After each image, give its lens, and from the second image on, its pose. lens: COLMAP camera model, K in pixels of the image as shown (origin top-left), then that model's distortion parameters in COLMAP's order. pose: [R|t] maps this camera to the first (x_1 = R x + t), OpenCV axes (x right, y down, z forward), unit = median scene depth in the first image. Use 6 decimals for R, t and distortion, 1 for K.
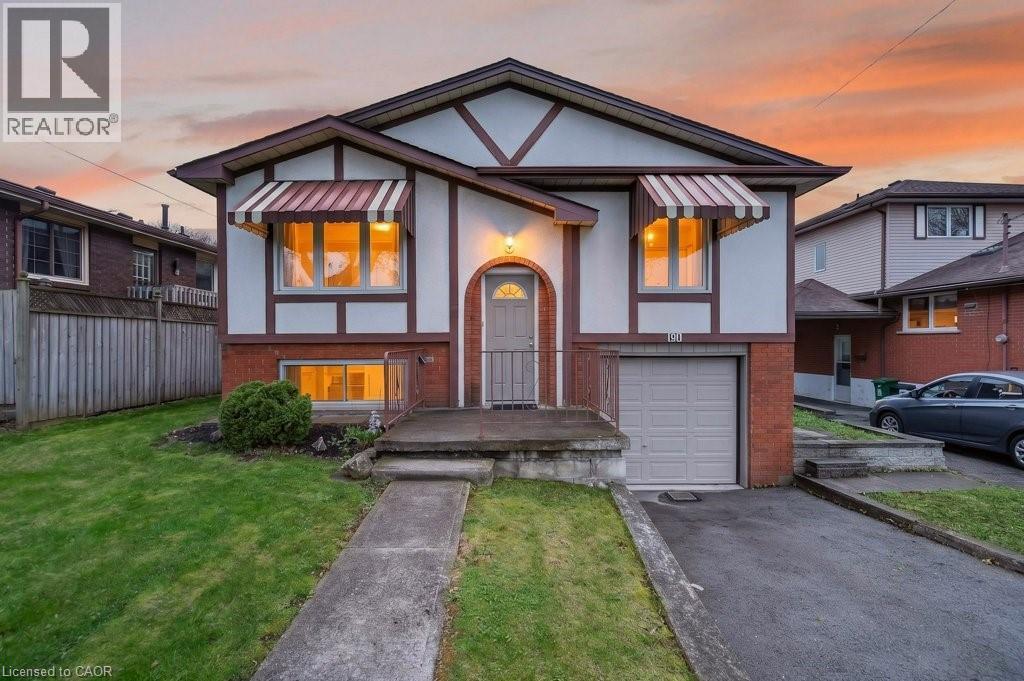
lens RADIAL K [[463.1, 0, 510.5], [0, 463.1, 343.3], [0, 0, 1]] dist [0.002284, 0.000249]
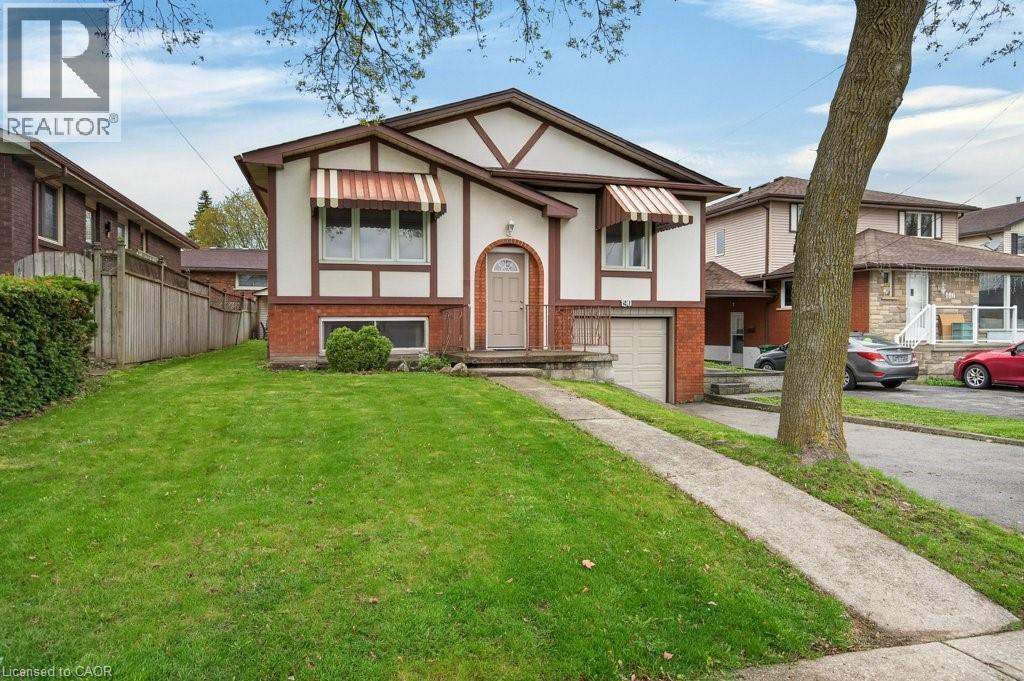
lens RADIAL K [[603.7, 0, 512.0], [0, 603.7, 340.5], [0, 0, 1]] dist [-0.002795, -0.000096]
pose [[0.966979, -0.001904, 0.254847, -0.423916], [-0.000704, 0.999948, 0.010141, 0.078188], [-0.254853, -0.009986, 0.966928, -0.628418]]
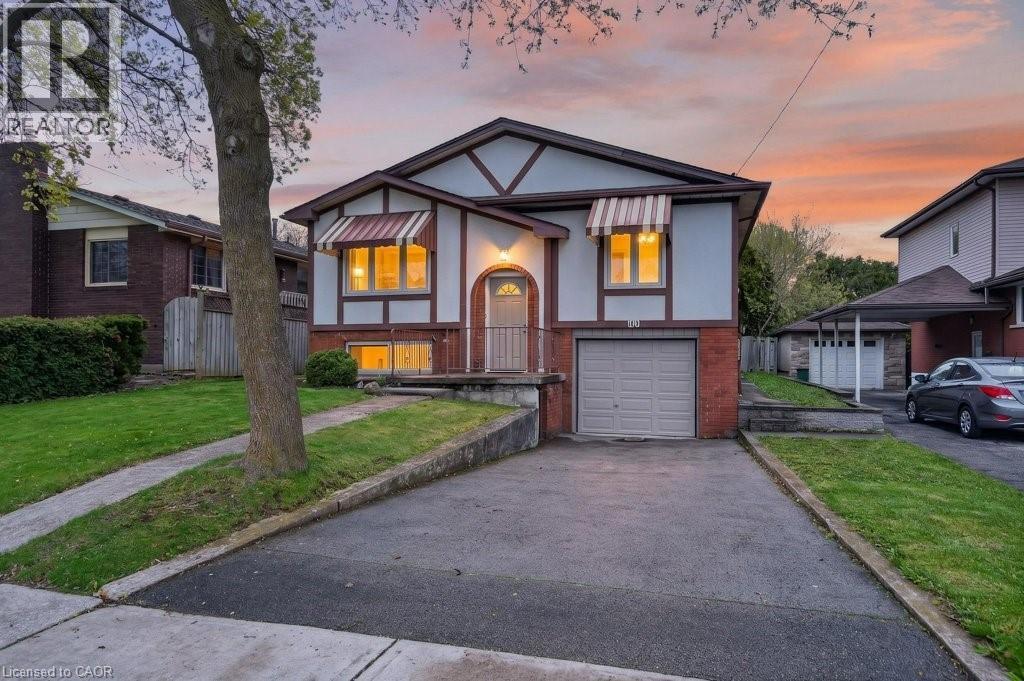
lens RADIAL K [[603.7, 0, 512.0], [0, 603.7, 340.5], [0, 0, 1]] dist [-0.002795, -0.000096]
pose [[0.967161, -0.001744, -0.254157, 0.453148], [-0.005001, 0.999652, -0.025891, 0.074639], [0.254113, 0.026312, 0.966816, -0.641354]]
